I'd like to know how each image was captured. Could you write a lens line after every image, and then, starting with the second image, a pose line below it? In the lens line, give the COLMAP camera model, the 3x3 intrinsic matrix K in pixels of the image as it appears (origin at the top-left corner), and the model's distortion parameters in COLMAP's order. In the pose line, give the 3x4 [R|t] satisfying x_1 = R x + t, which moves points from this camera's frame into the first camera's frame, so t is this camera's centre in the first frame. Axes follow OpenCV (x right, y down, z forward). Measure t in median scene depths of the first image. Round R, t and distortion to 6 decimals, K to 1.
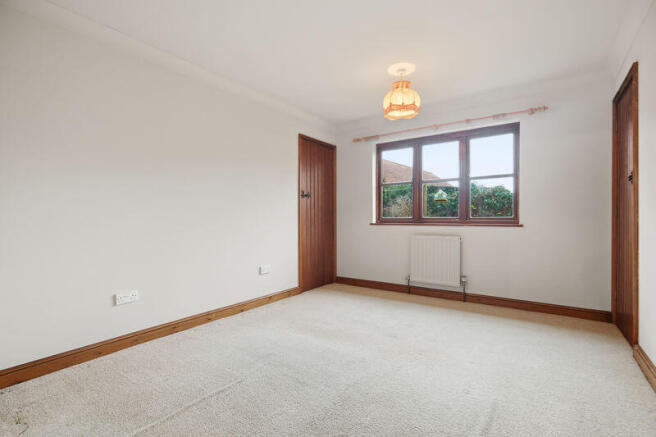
lens RADIAL K [[303.3, 0, 332.6], [0, 303.3, 224.5], [0, 0, 1]] dist [0.003502, -0.000381]
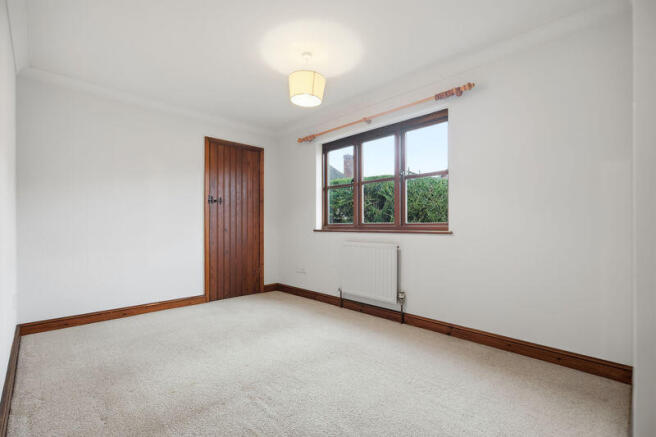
lens RADIAL K [[303.3, 0, 312.2], [0, 303.3, 227.8], [0, 0, 1]] dist [0.003502, -0.000381]
pose [[0.975489, 0.003031, -0.220028, 0.373920], [-0.004835, 0.999959, -0.007660, -0.002623], [0.219995, 0.008536, 0.975464, 0.106454]]
